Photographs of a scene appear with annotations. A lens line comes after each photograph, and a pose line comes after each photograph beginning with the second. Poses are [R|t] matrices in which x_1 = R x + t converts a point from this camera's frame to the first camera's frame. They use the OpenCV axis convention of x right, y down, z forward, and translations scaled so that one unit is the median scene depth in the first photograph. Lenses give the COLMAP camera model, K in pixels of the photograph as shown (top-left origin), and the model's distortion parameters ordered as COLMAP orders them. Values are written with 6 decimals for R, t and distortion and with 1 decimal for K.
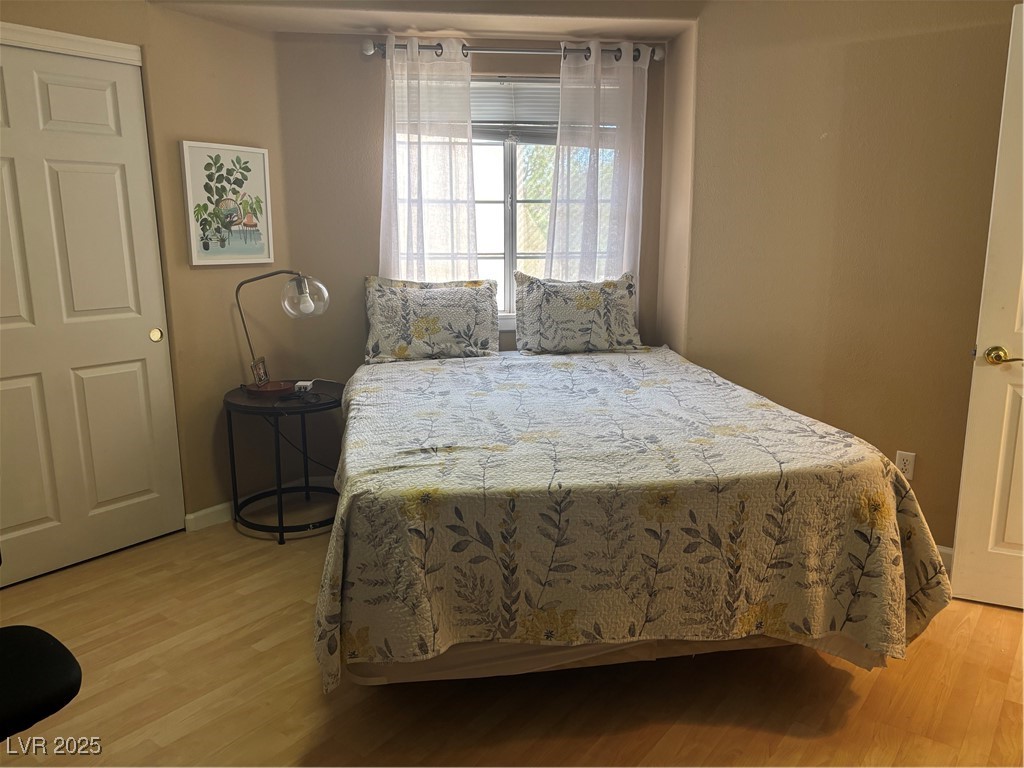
lens RADIAL K [[773.6, 0, 507.9], [0, 773.6, 393.5], [0, 0, 1]] dist [0.036139, -0.047290]
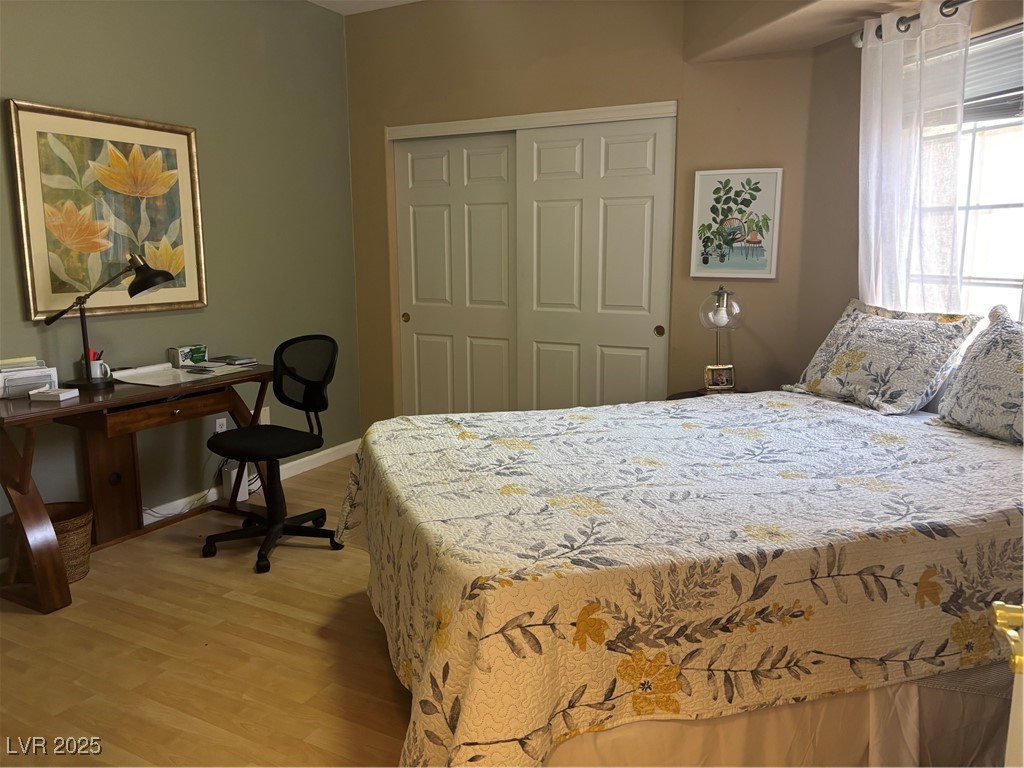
lens RADIAL K [[773.6, 0, 515.7], [0, 773.6, 375.2], [0, 0, 1]] dist [0.036139, -0.047290]
pose [[0.158344, 0.160333, -0.974280, 0.696619], [-0.208409, 0.969925, 0.125745, -0.110410], [0.965139, 0.183138, 0.186996, 0.544406]]
